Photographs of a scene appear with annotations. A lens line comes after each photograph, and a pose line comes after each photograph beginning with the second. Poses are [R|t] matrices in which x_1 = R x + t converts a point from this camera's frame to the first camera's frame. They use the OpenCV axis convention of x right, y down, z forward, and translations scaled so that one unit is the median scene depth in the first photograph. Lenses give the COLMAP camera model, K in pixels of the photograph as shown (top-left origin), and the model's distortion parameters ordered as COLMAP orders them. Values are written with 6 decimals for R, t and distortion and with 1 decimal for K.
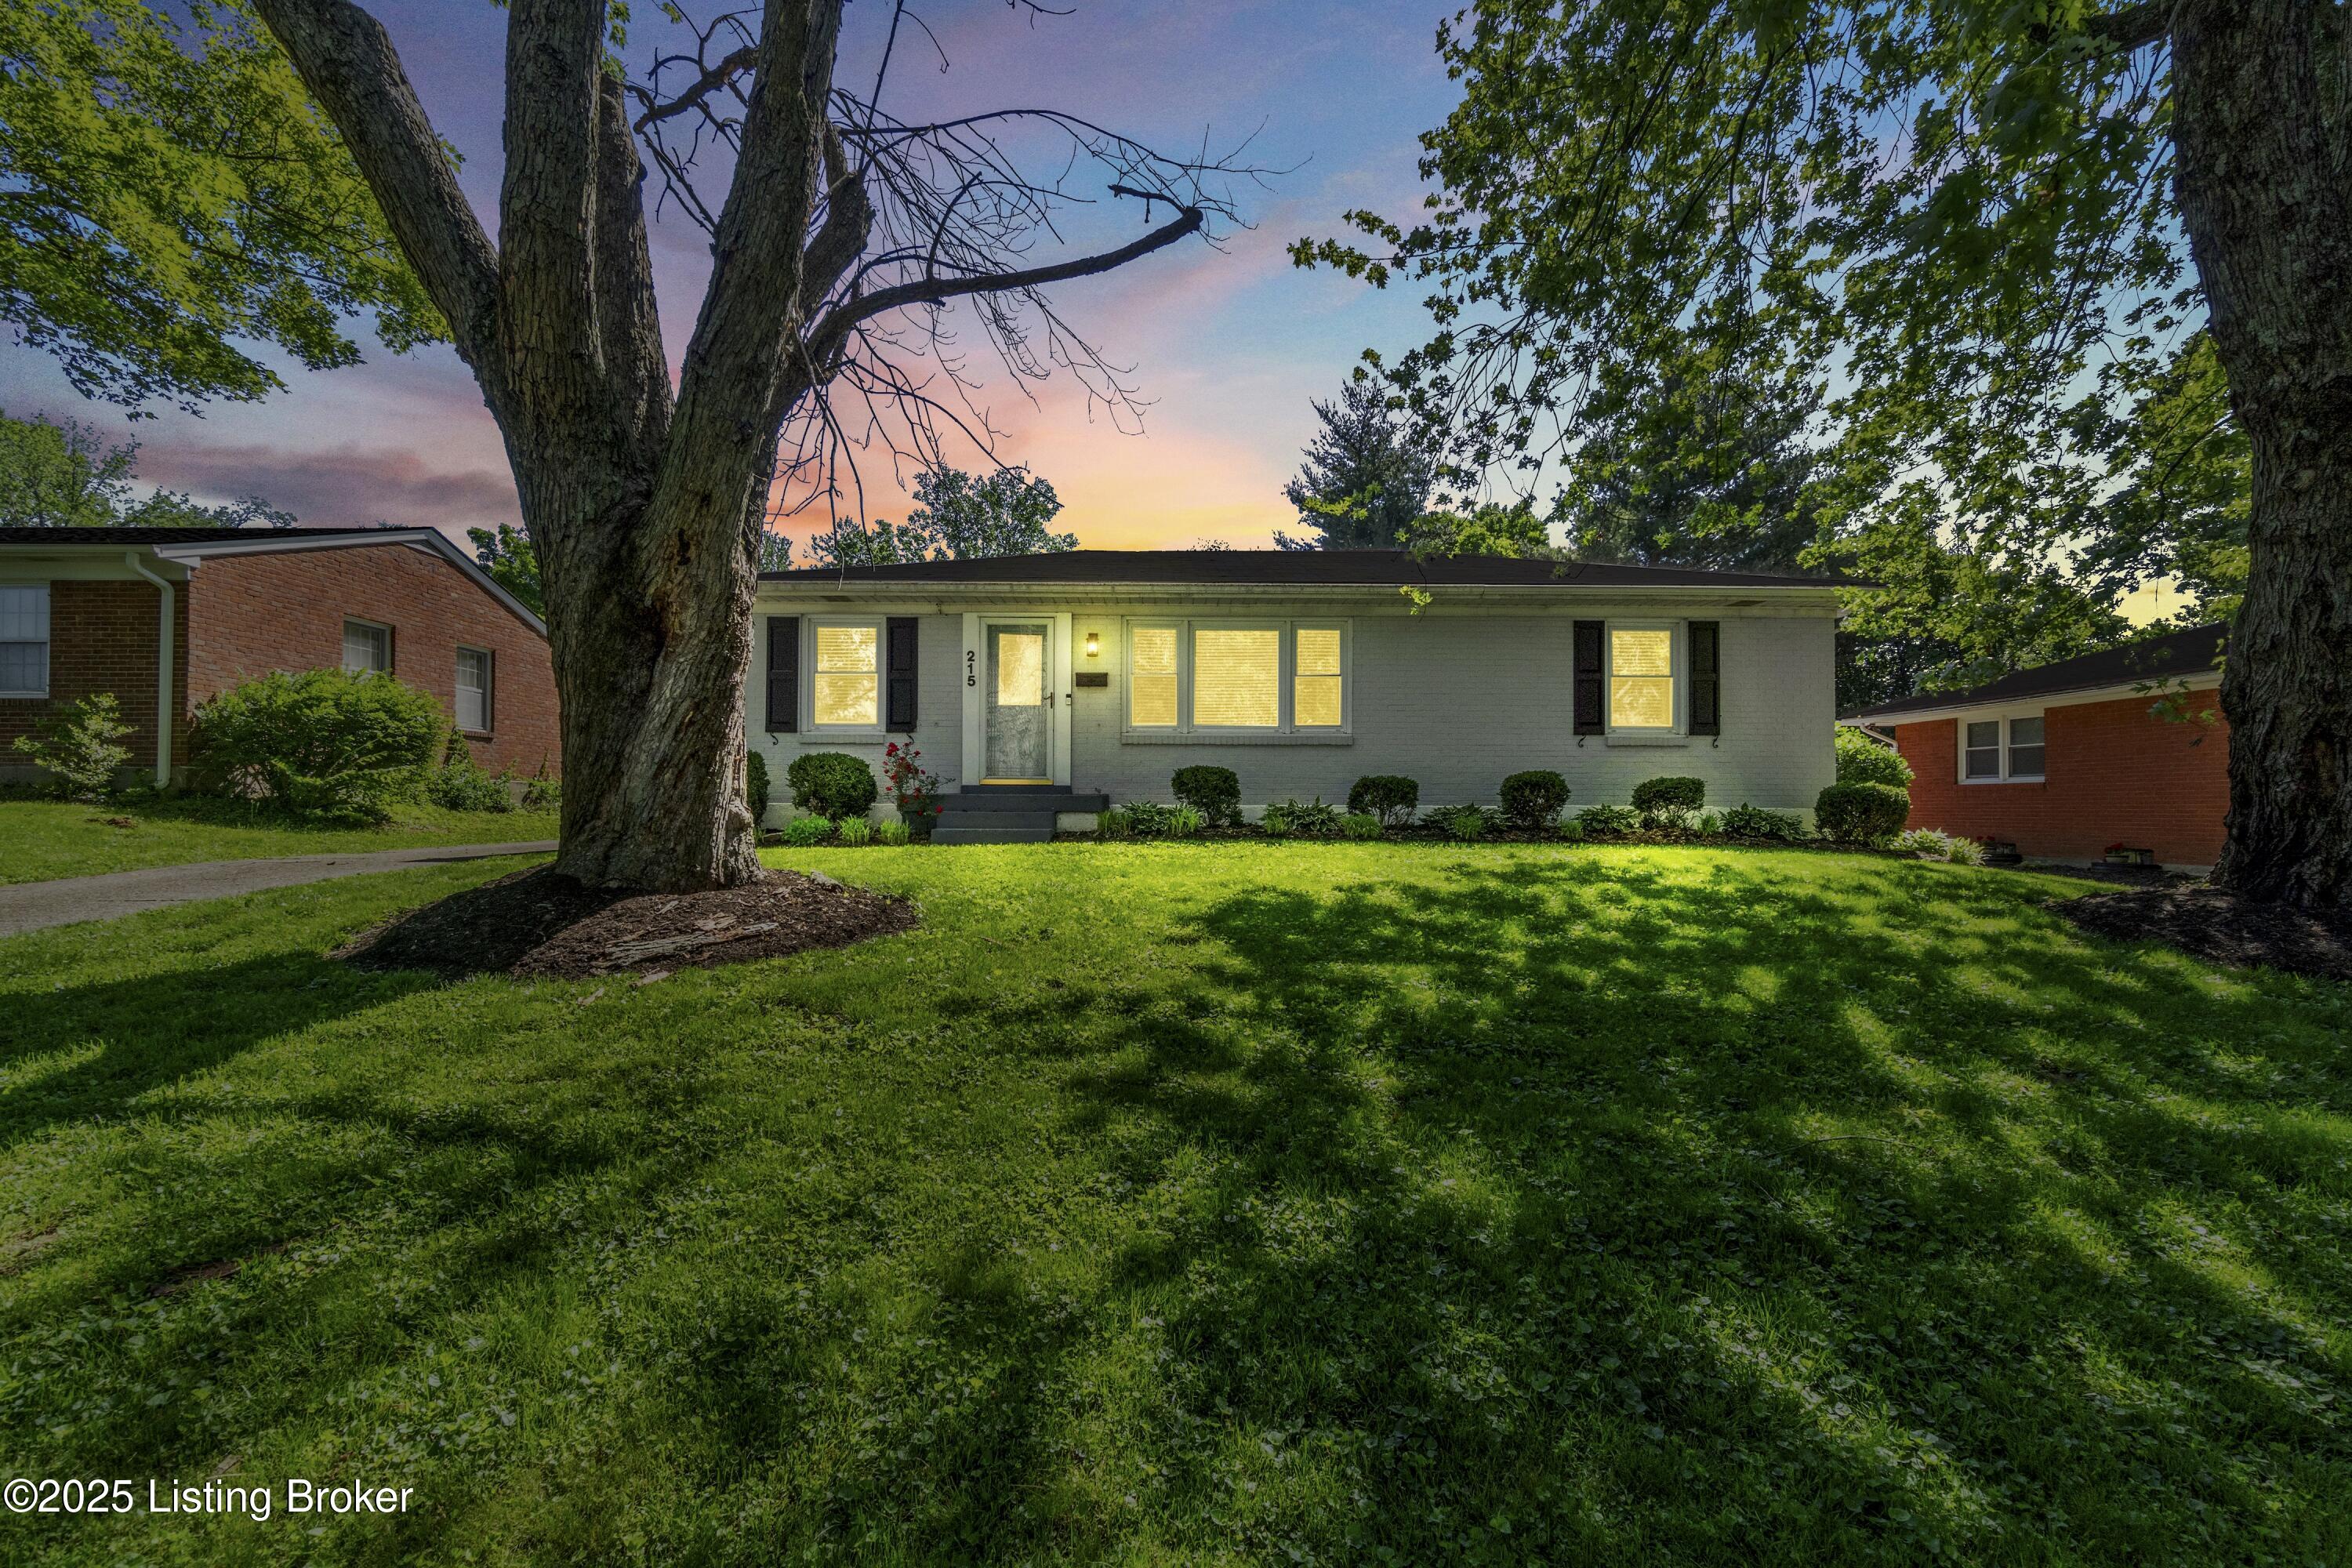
lens RADIAL K [[988.3, 0, 1176.0], [0, 988.3, 784.0], [0, 0, 1]] dist [-0.002077, -0.000235]
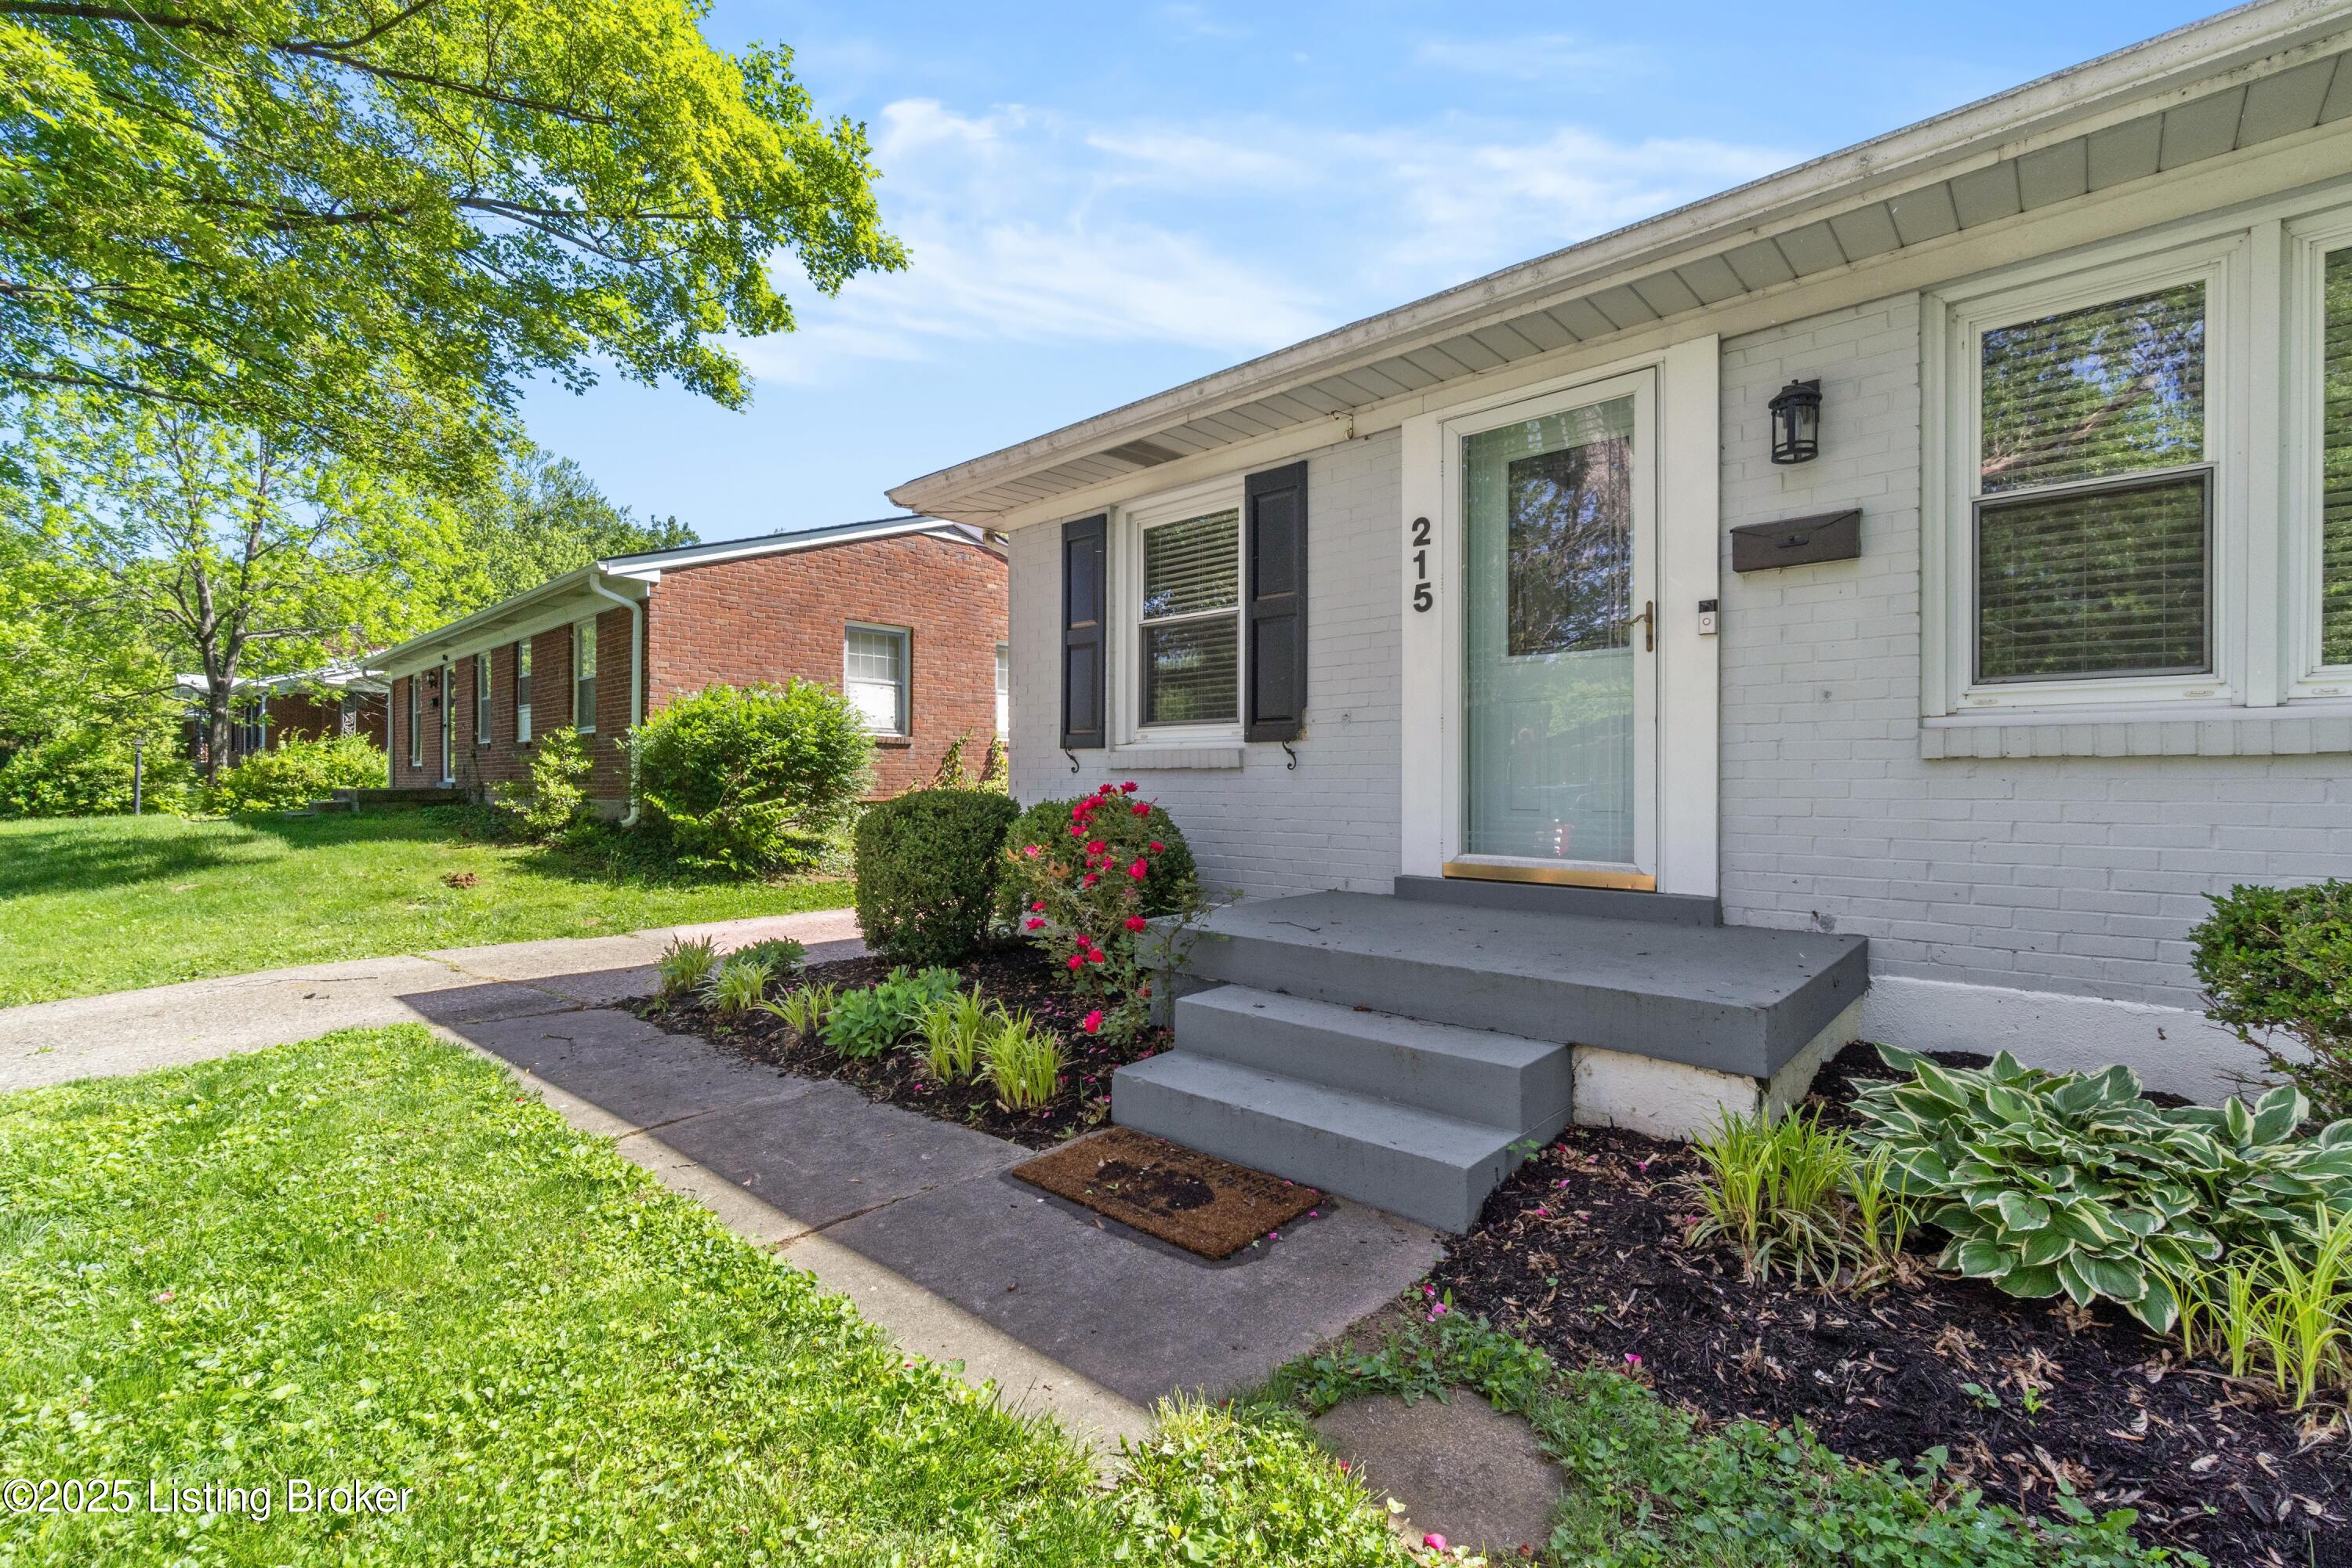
lens RADIAL K [[988.3, 0, 1176.0], [0, 988.3, 784.0], [0, 0, 1]] dist [-0.002077, -0.000235]
pose [[0.750171, -0.001775, -0.661242, -0.028317], [0.020348, 0.999585, 0.020401, -0.041720], [0.660931, -0.028759, 0.749895, 0.632363]]
